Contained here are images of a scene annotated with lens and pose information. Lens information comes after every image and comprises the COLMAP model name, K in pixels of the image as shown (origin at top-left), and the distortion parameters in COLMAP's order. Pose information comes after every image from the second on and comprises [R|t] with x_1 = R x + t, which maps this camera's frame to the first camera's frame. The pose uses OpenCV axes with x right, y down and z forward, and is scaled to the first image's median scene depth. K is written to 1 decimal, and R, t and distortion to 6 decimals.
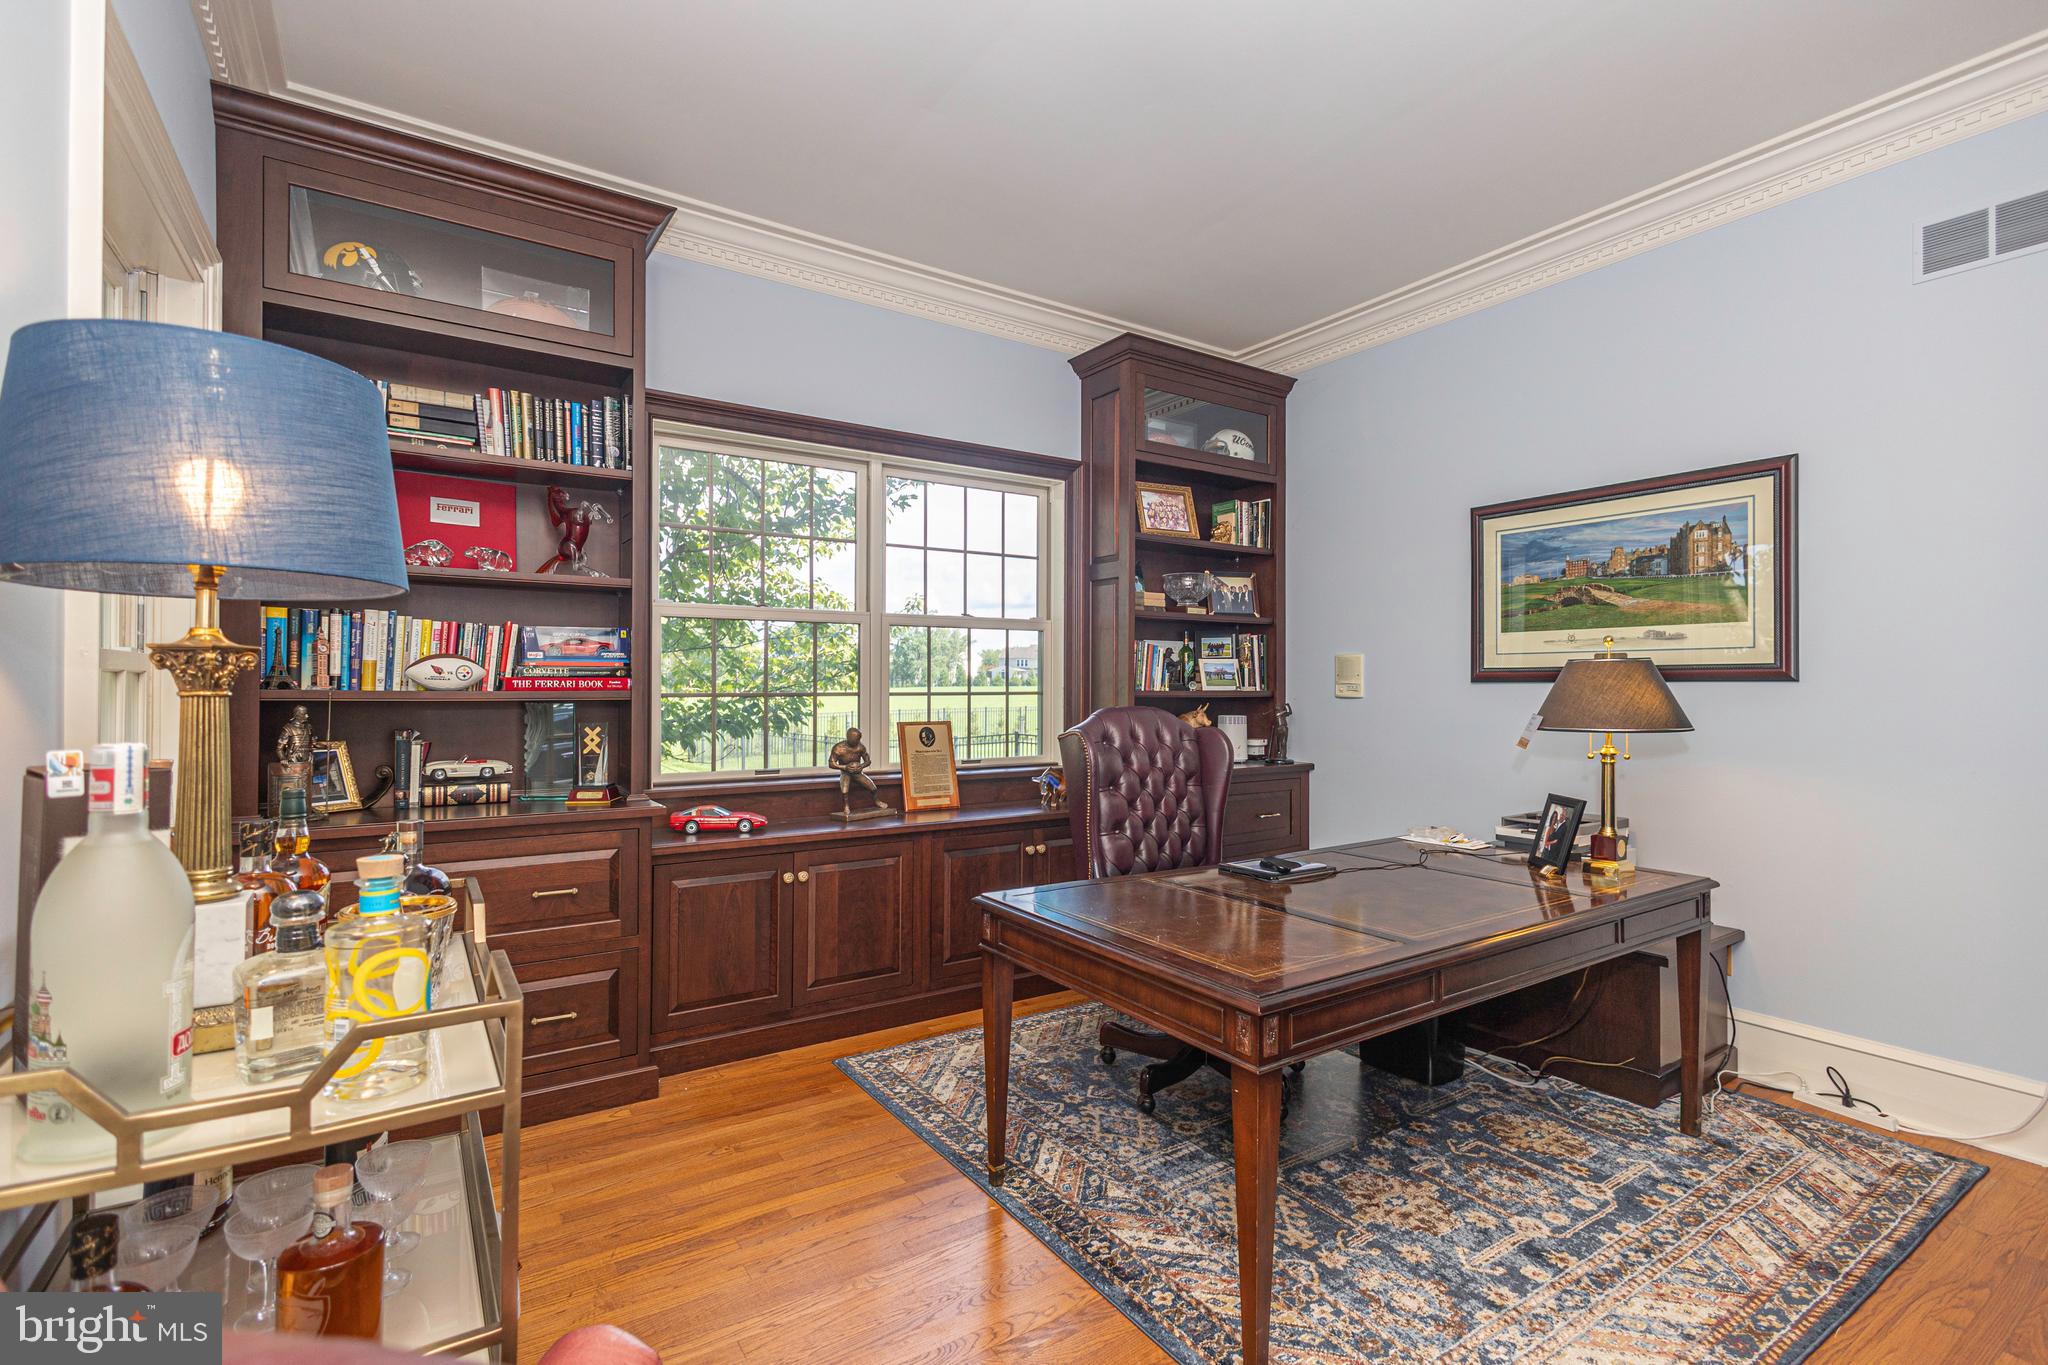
lens RADIAL K [[953.8, 0, 1028.4], [0, 953.8, 680.9], [0, 0, 1]] dist [0.009575, -0.001464]
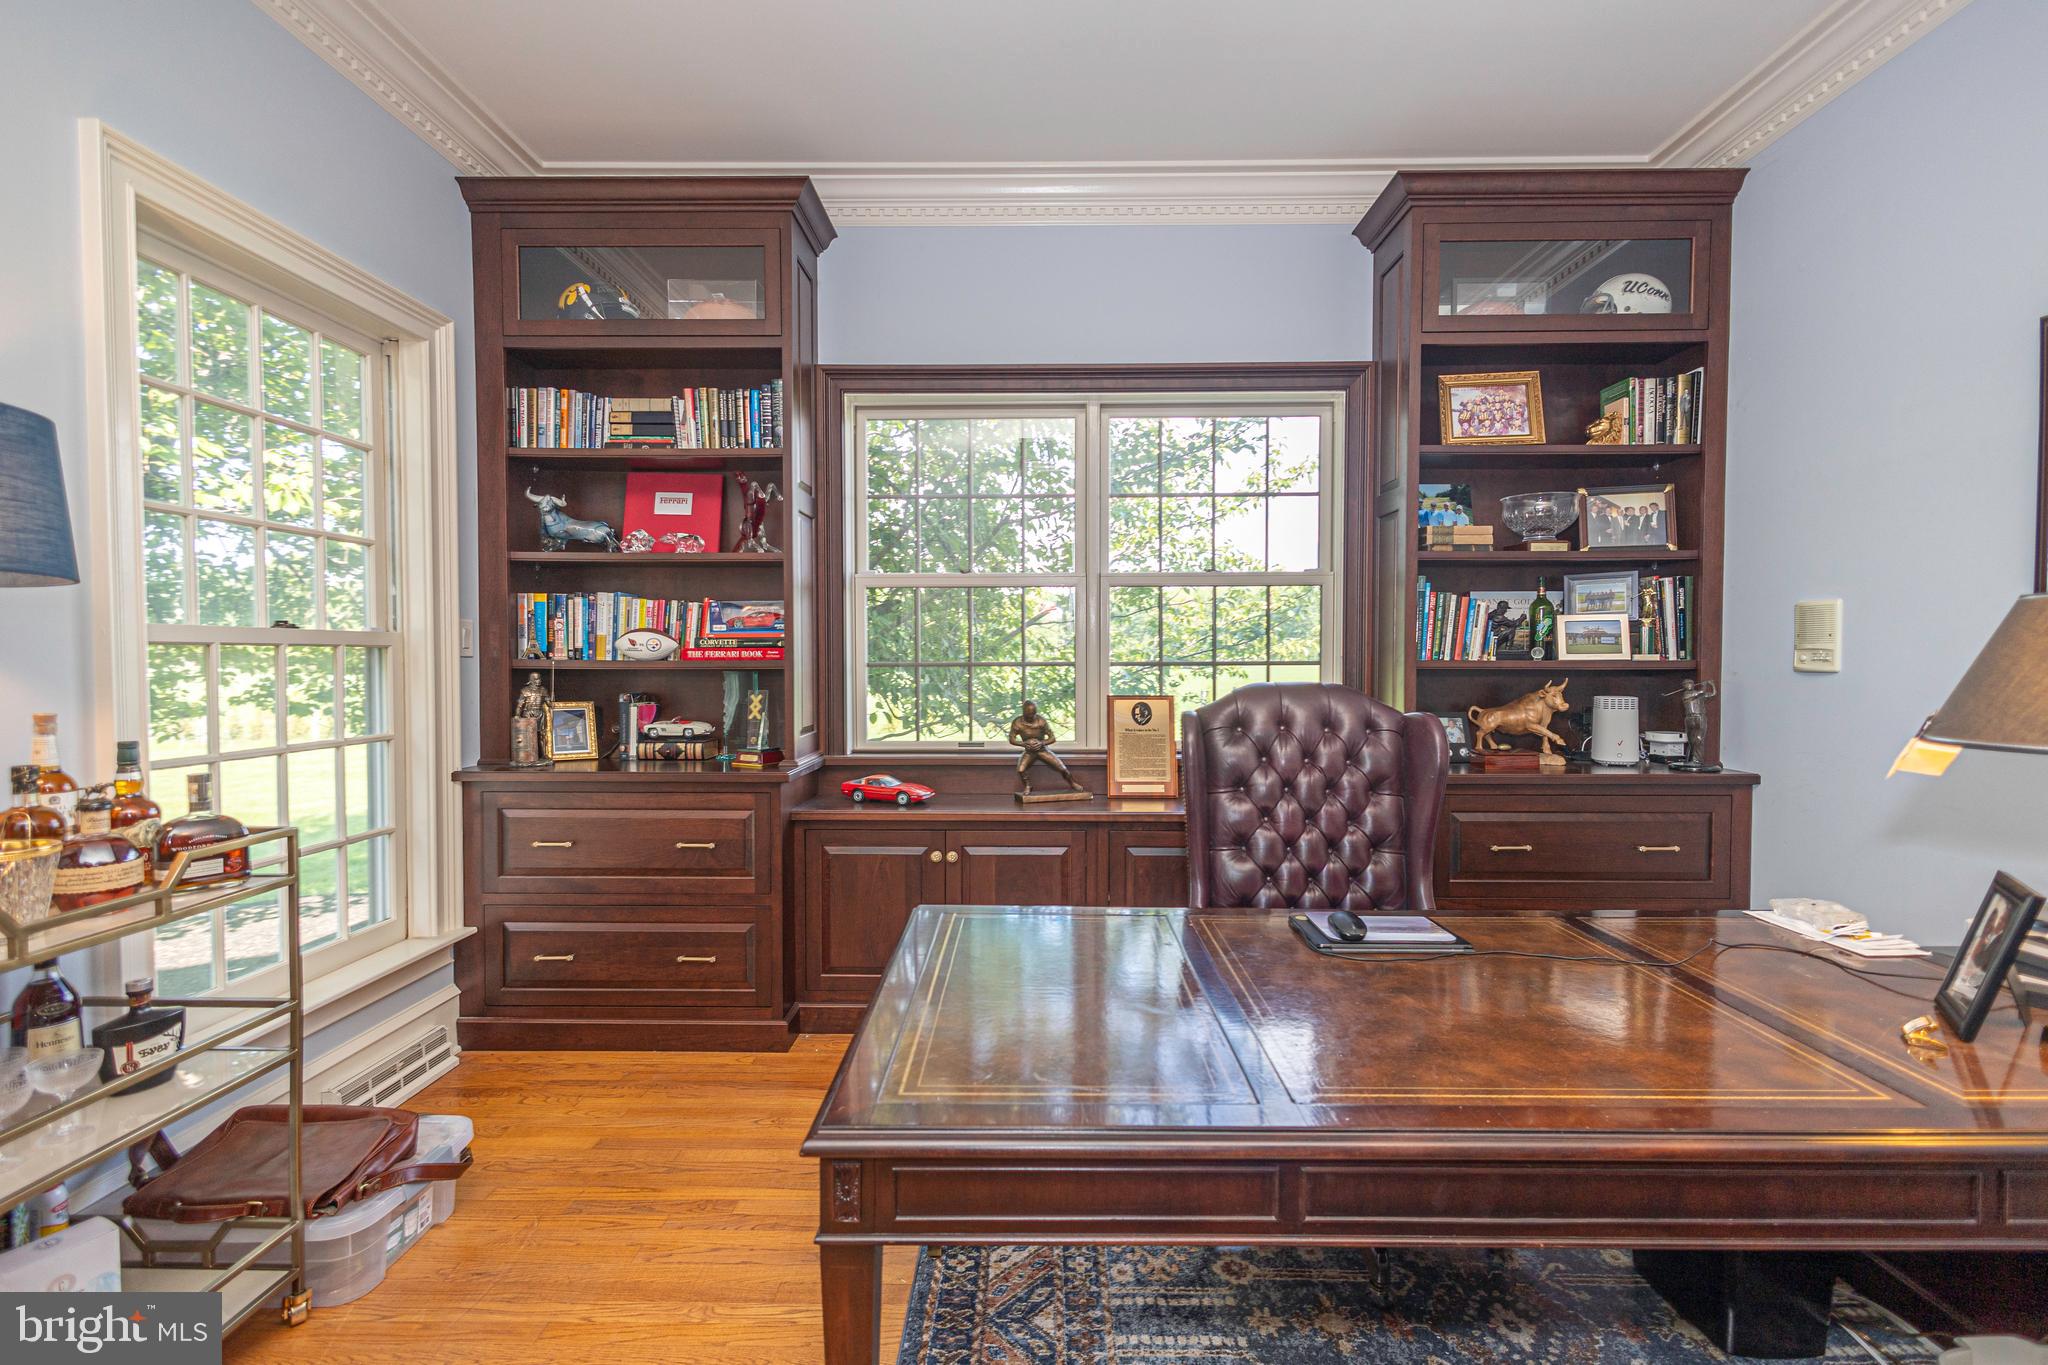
lens RADIAL K [[953.8, 0, 1022.6], [0, 953.8, 682.0], [0, 0, 1]] dist [0.009575, -0.001464]
pose [[0.820648, 0.015304, -0.571229, 0.307621], [0.005865, 0.999363, 0.035200, -0.001105], [0.571404, -0.032237, 0.820036, 0.231022]]
